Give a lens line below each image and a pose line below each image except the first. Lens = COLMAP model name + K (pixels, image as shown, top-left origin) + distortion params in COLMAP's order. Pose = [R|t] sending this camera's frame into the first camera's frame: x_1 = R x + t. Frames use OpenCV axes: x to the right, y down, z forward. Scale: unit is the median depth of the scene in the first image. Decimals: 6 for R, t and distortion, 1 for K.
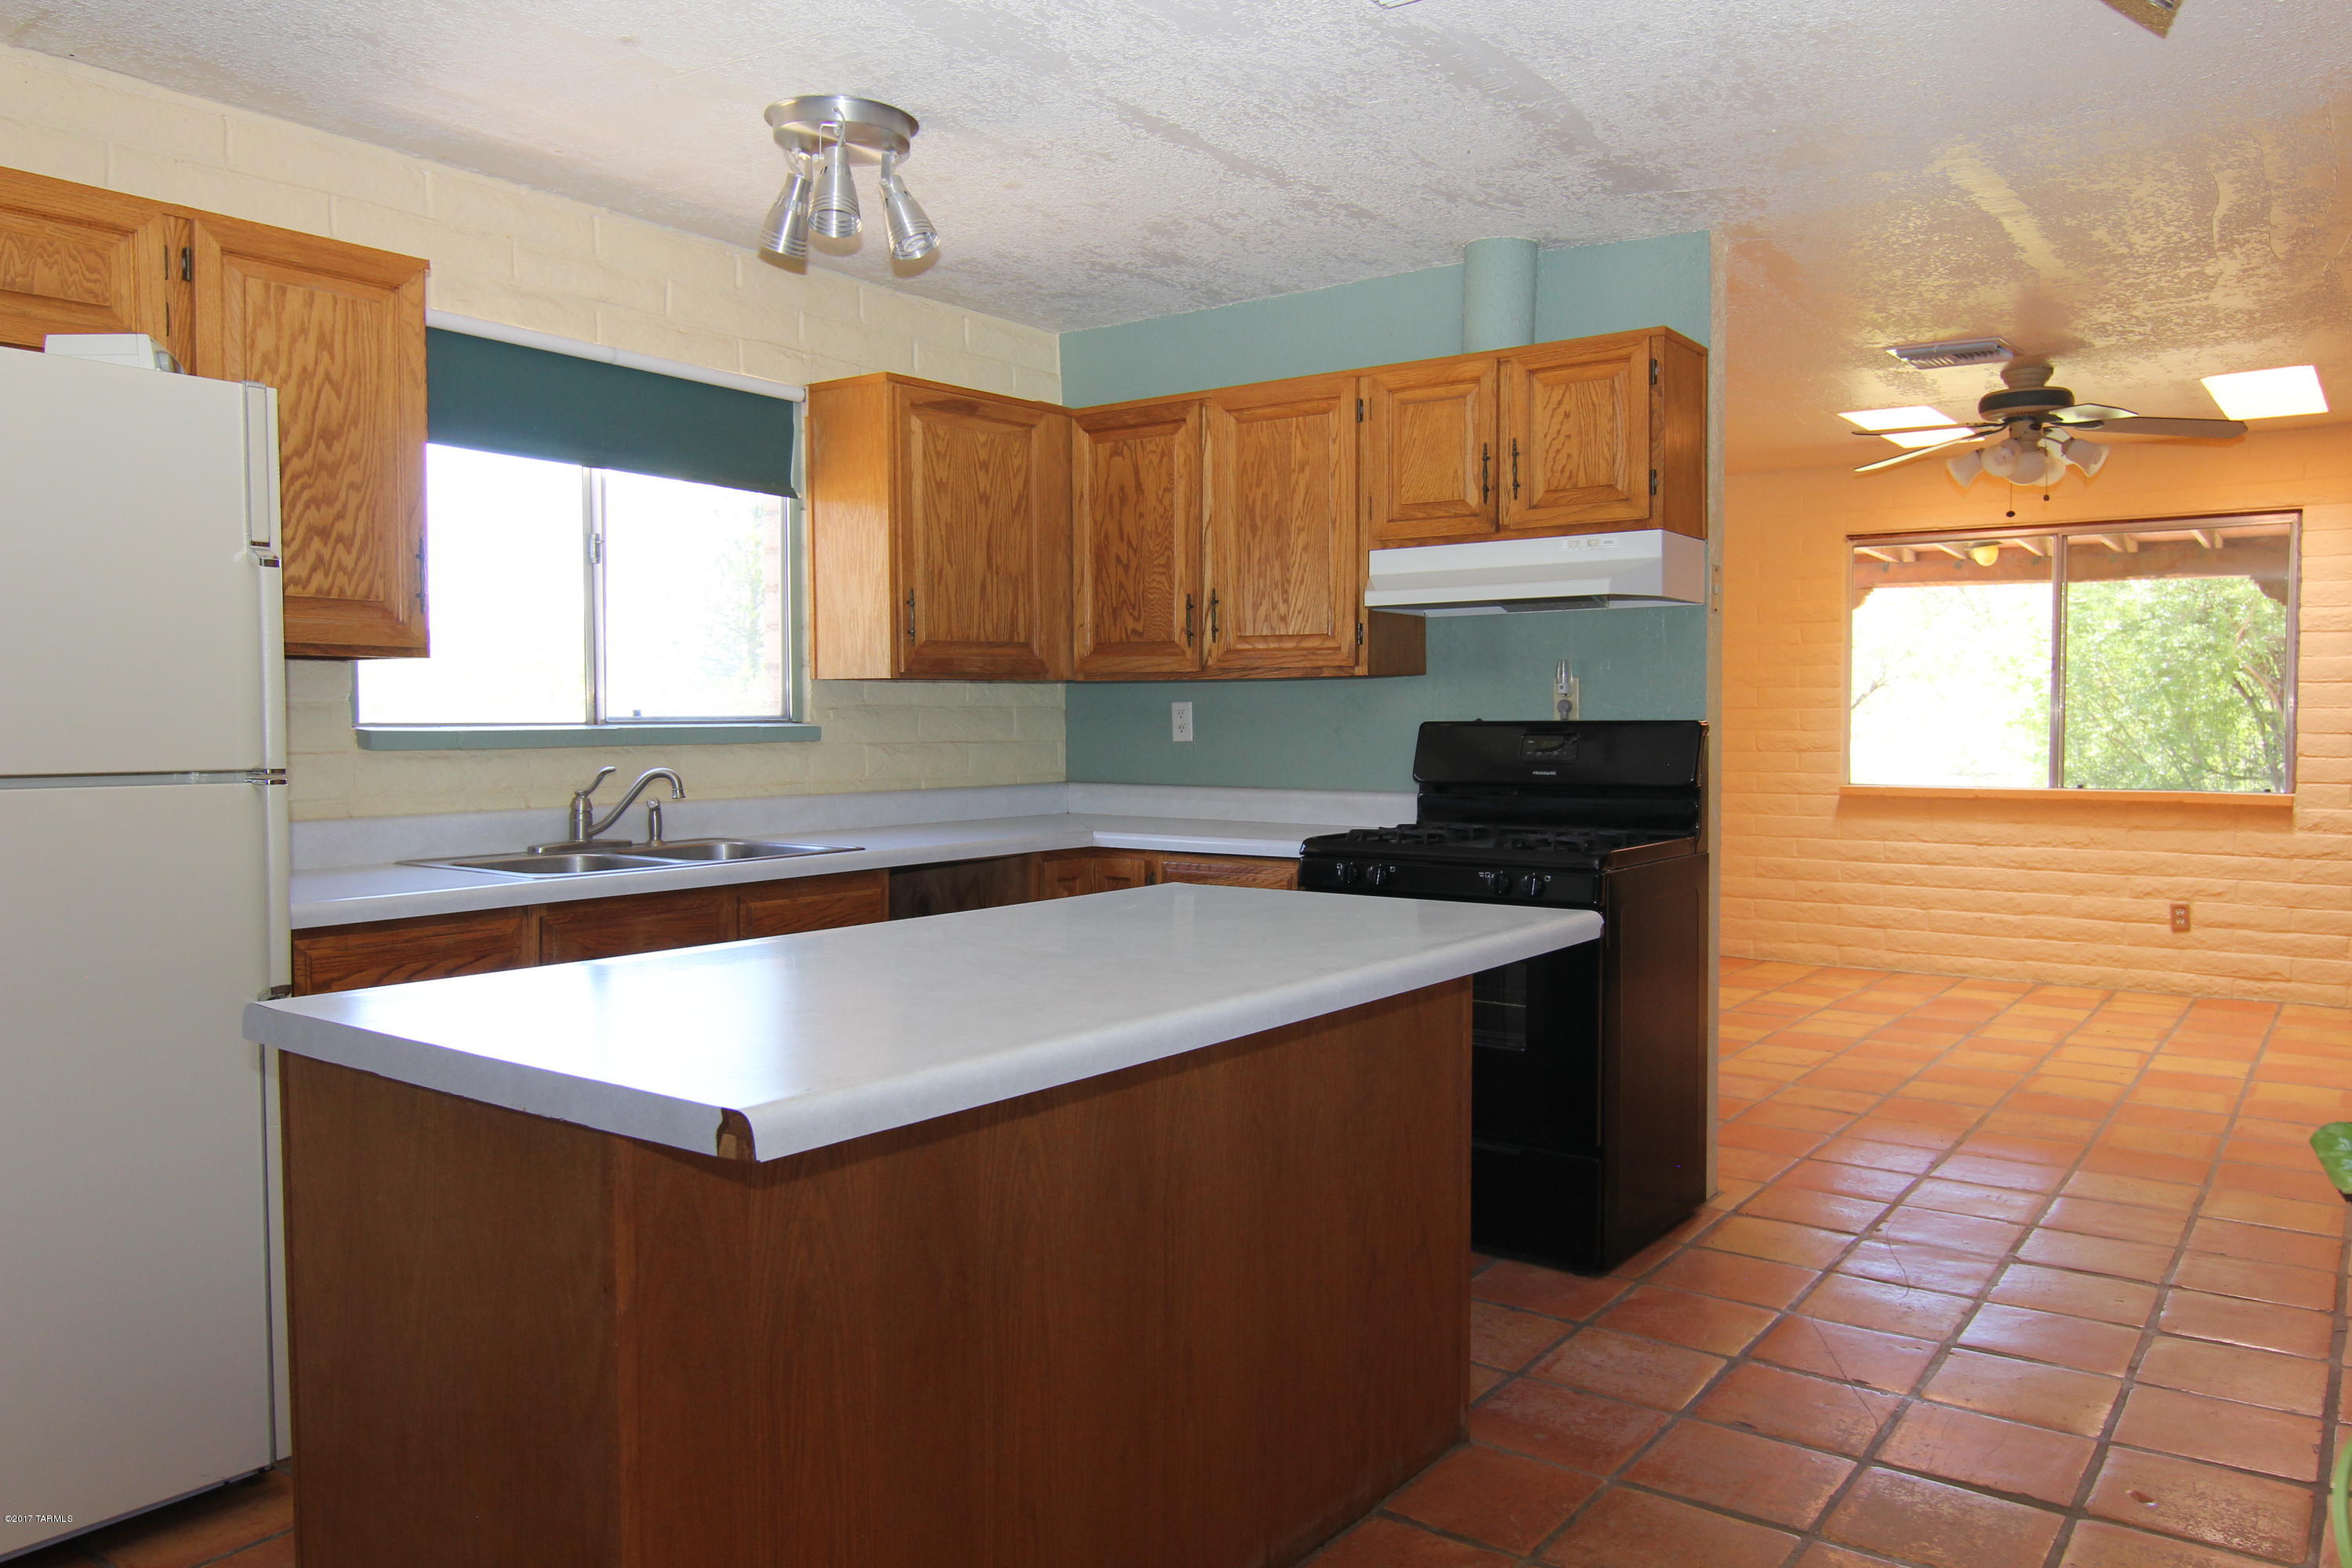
lens RADIAL K [[1686.9, 0, 1161.8], [0, 1686.9, 777.8], [0, 0, 1]] dist [-0.006579, -0.004600]
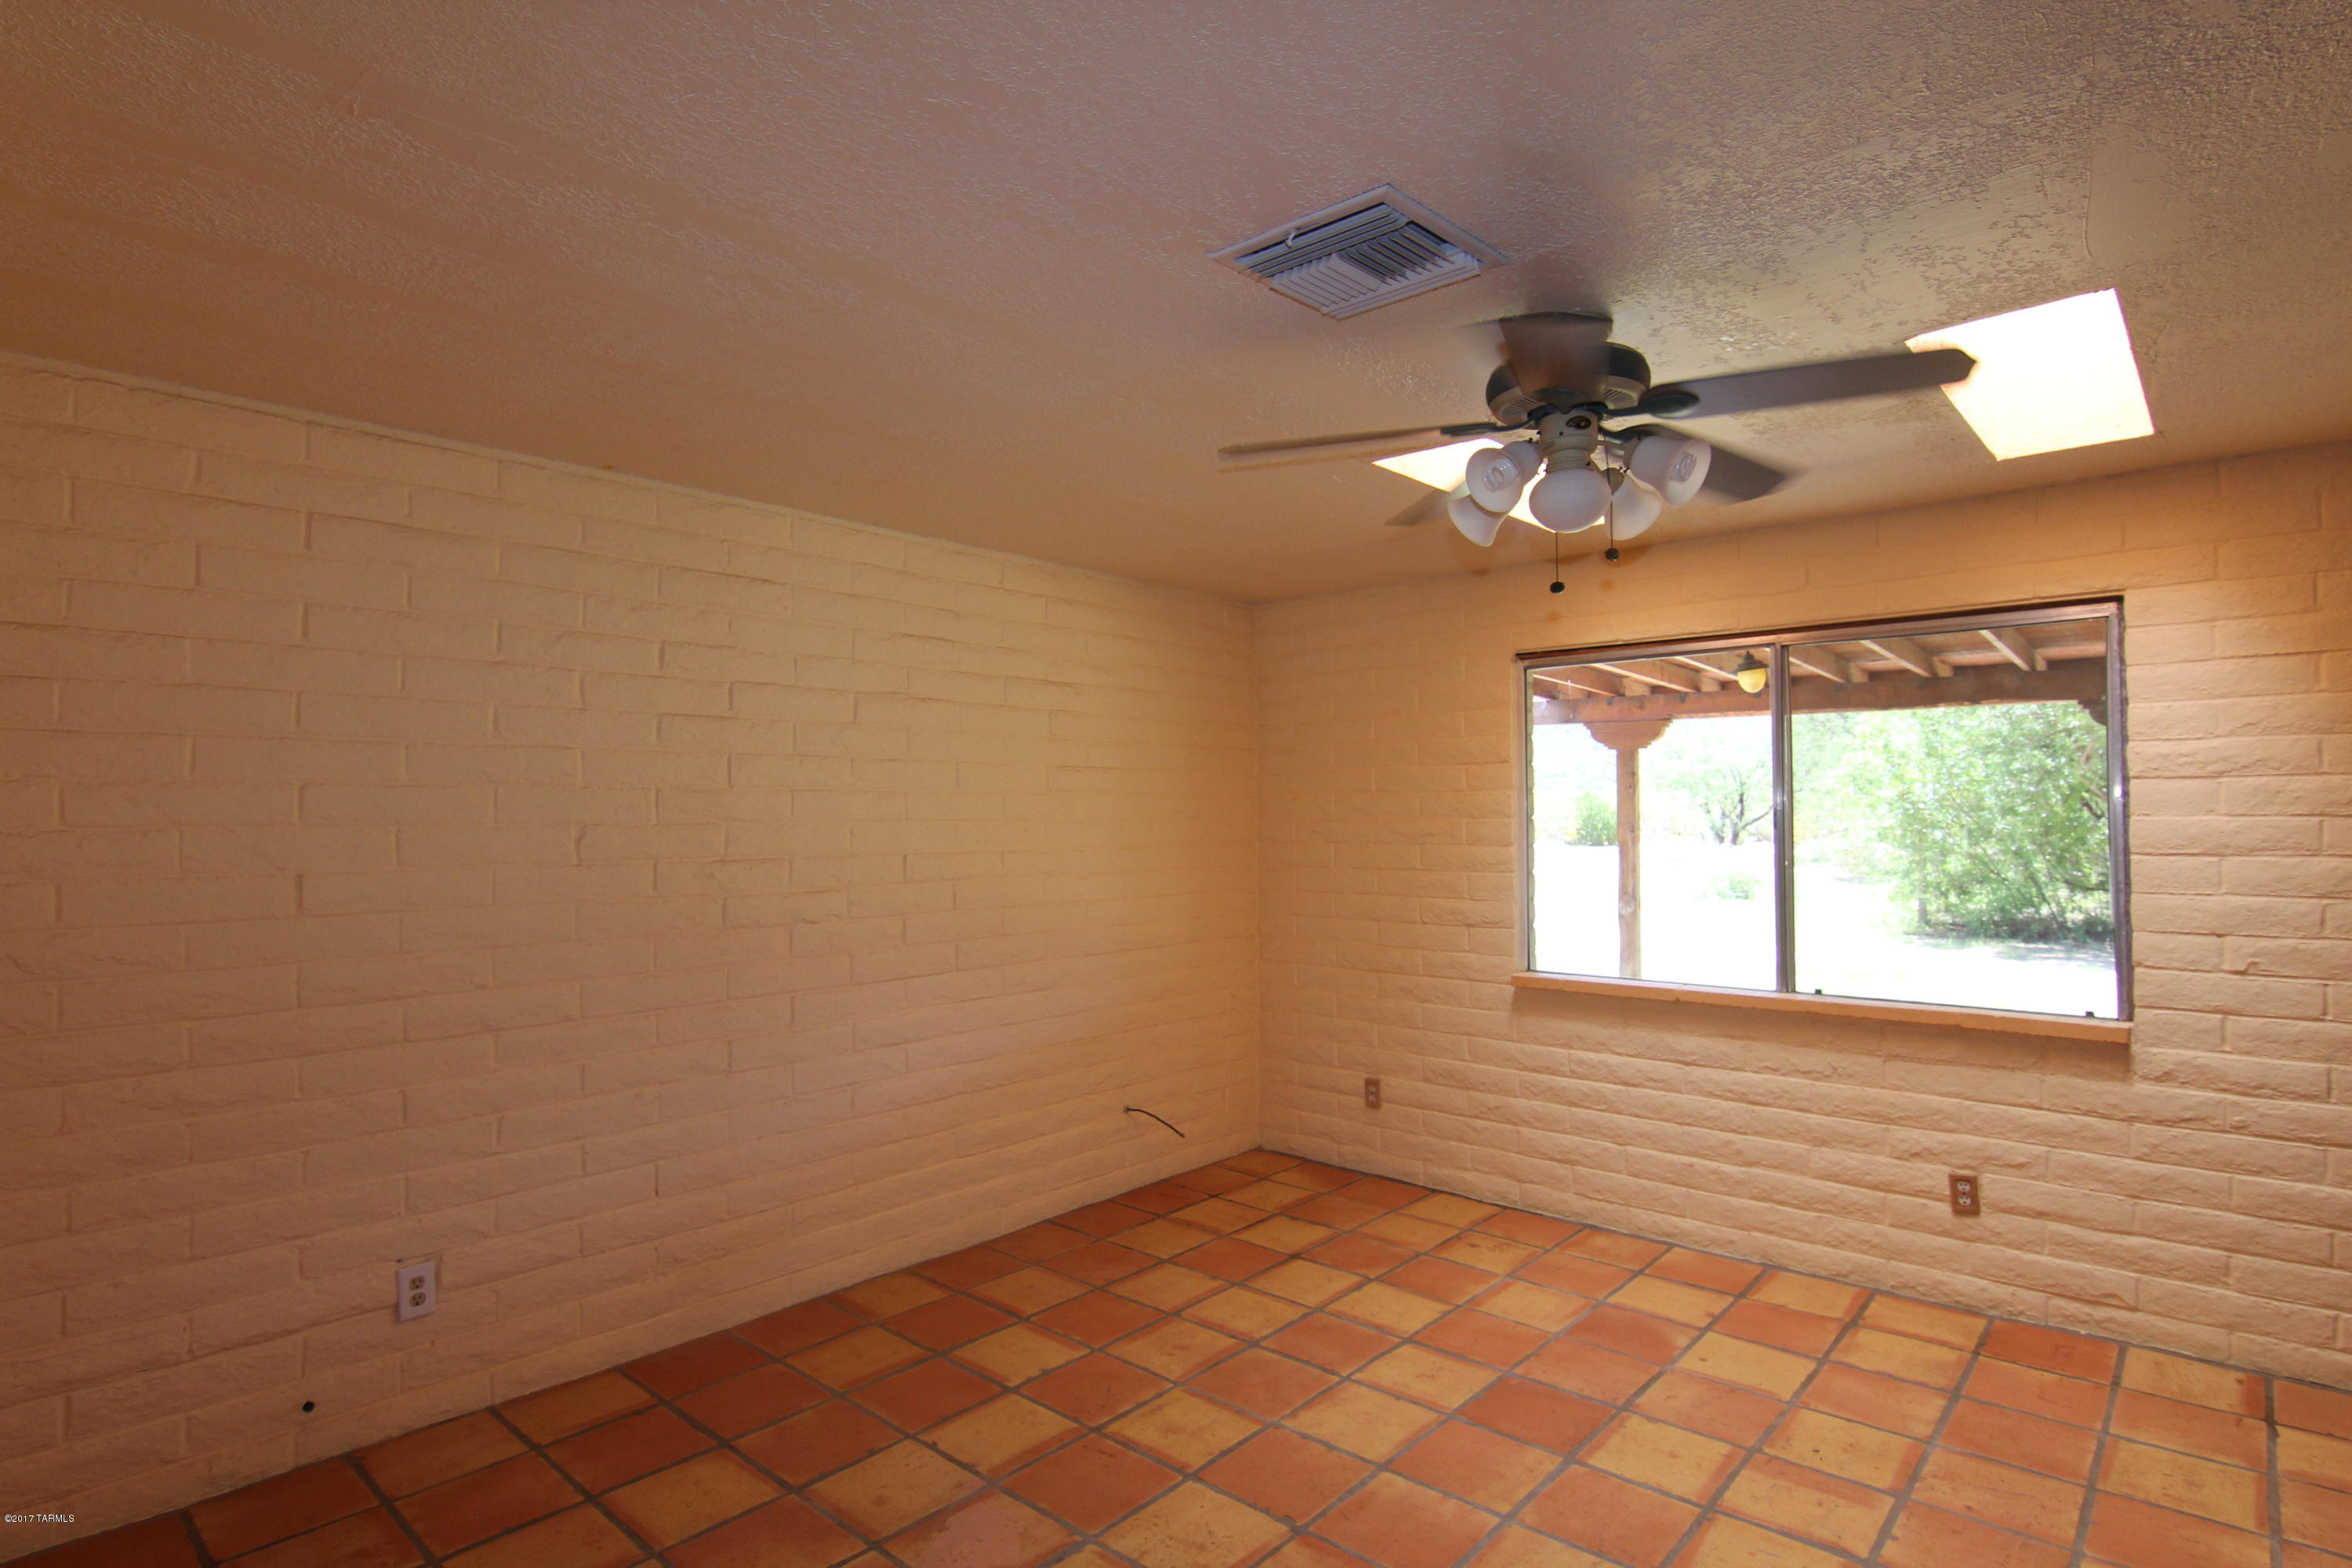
lens RADIAL K [[1189.9, 0, 1172.3], [0, 1189.9, 783.1], [0, 0, 1]] dist [-0.015180, -0.006675]
pose [[0.994997, -0.007584, -0.099614, 0.325776], [0.001246, 0.997979, -0.063532, -0.052432], [0.099894, 0.063090, 0.992996, 0.470082]]
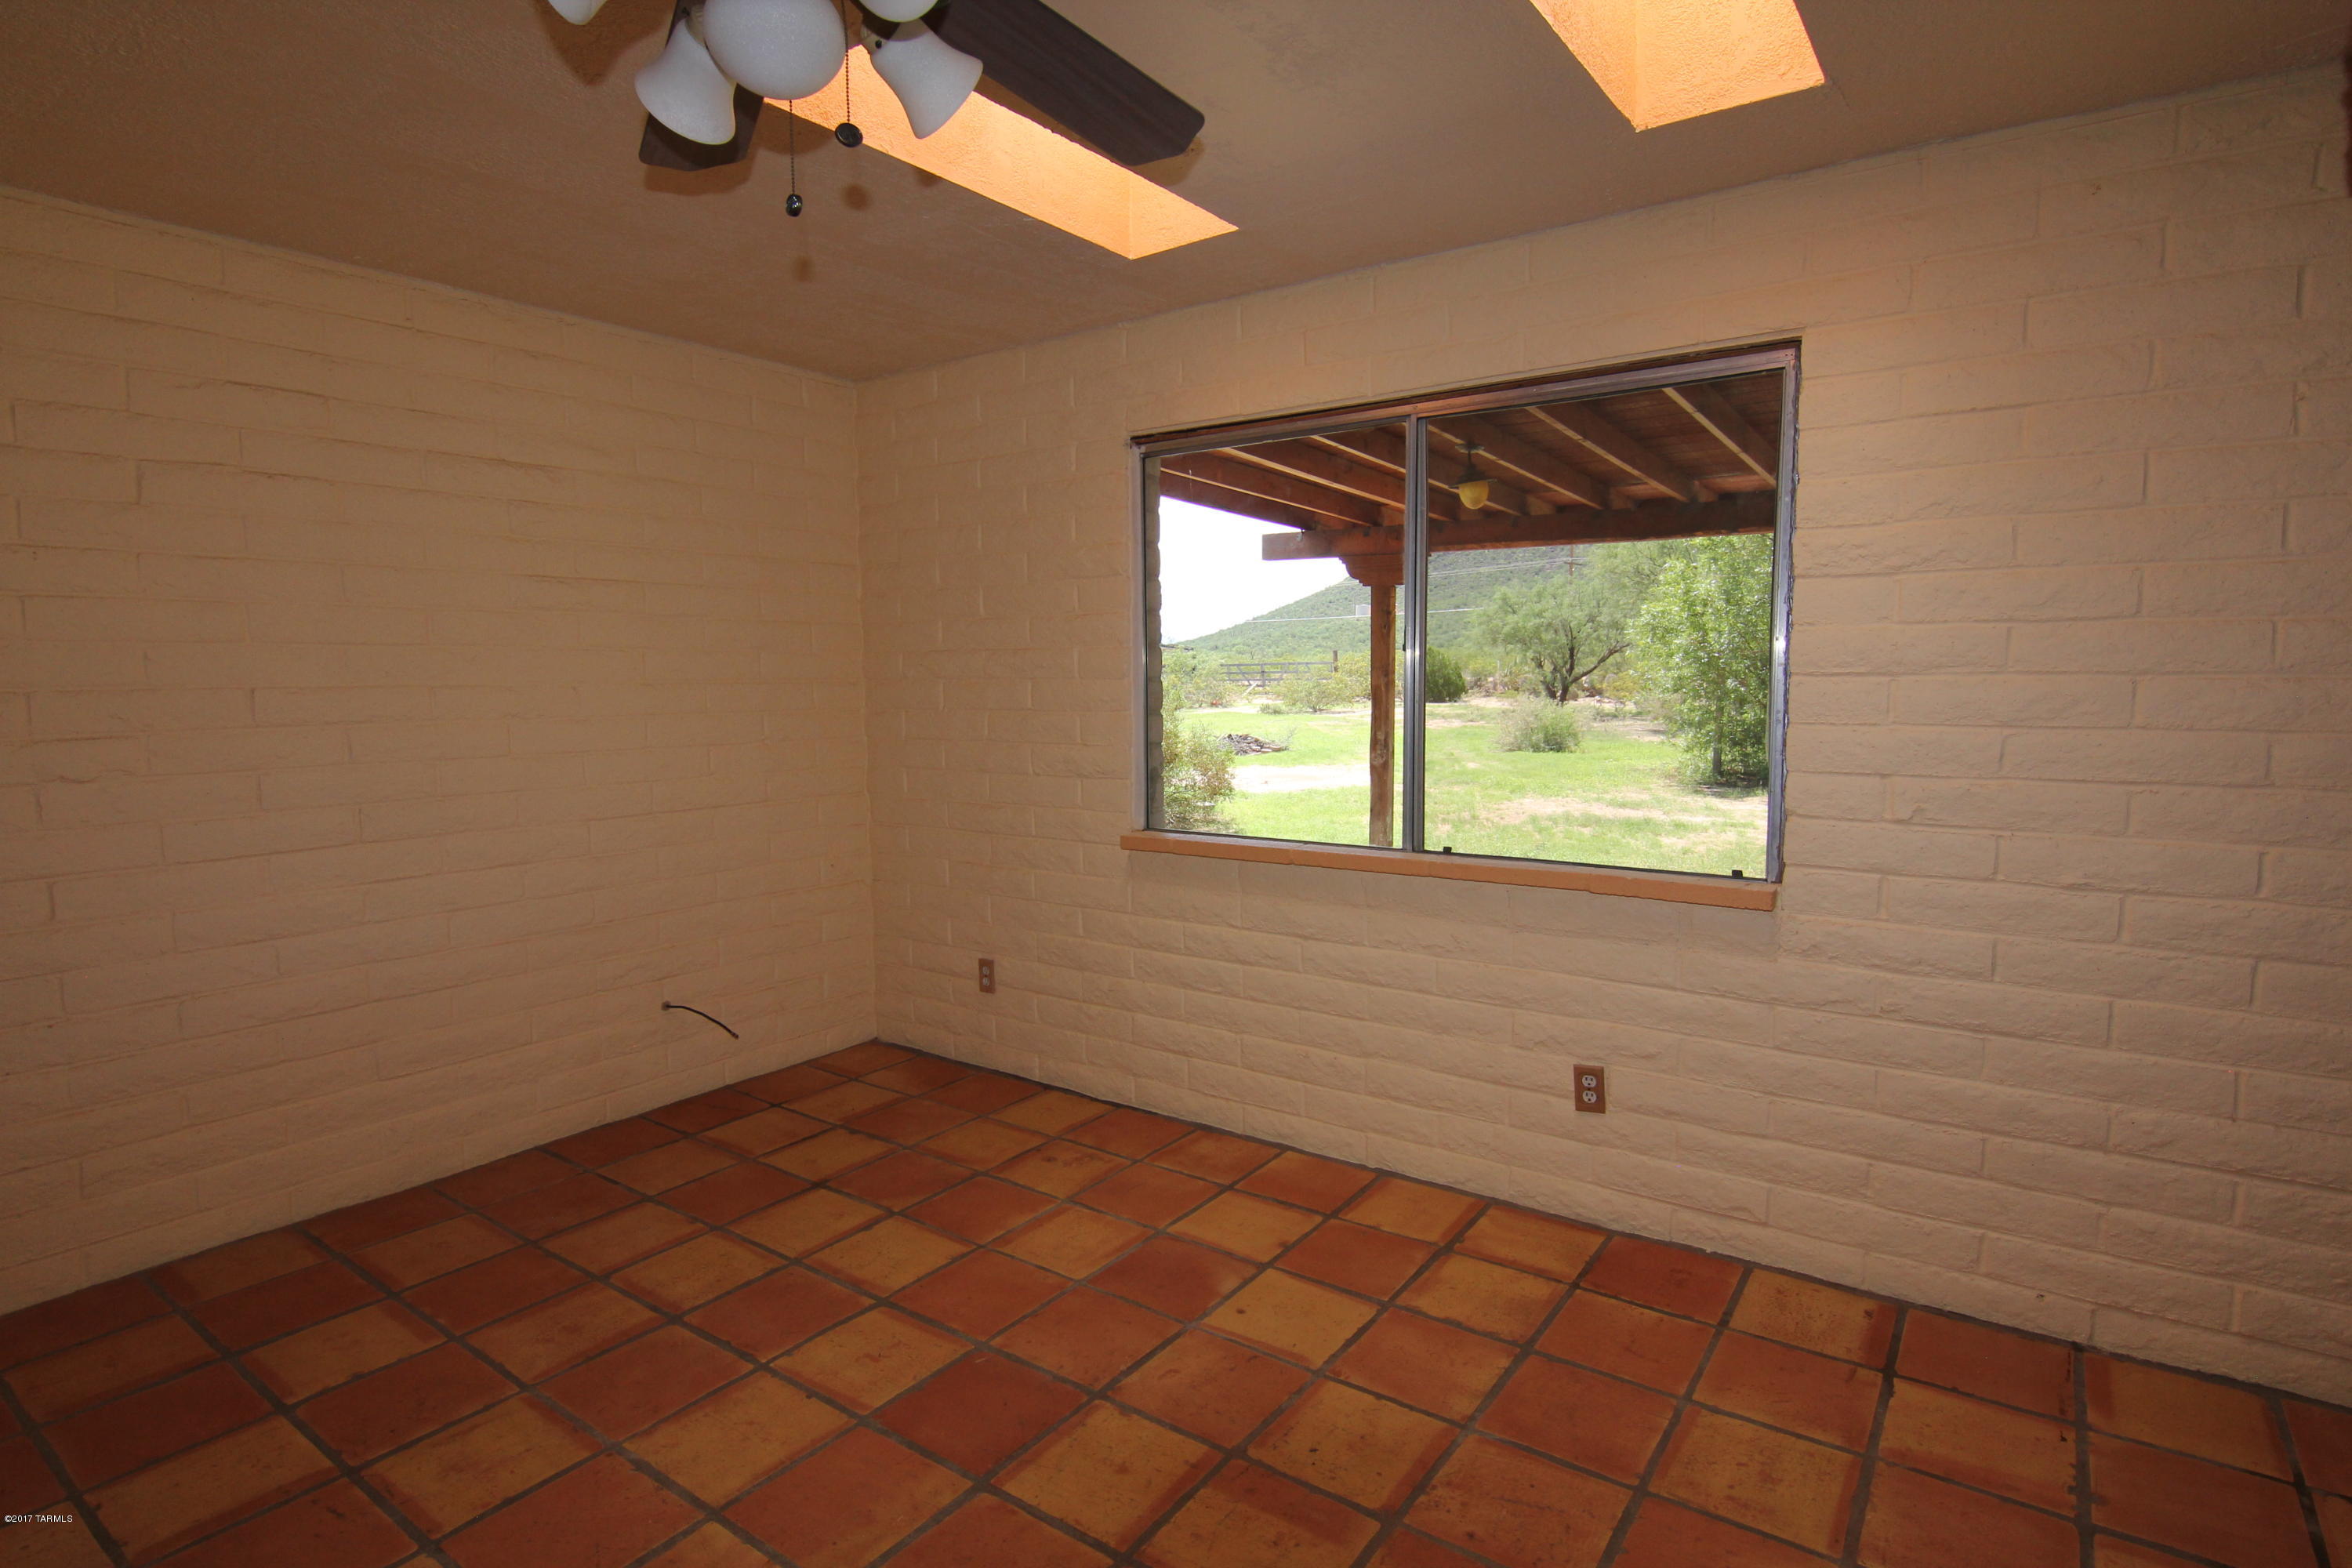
lens RADIAL K [[1189.9, 0, 1179.9], [0, 1189.9, 783.6], [0, 0, 1]] dist [-0.015180, -0.006675]
pose [[0.999870, -0.009121, 0.013278, 0.451597], [0.008375, 0.998439, 0.055221, -0.042202], [-0.013761, -0.055102, 0.998386, 0.593332]]
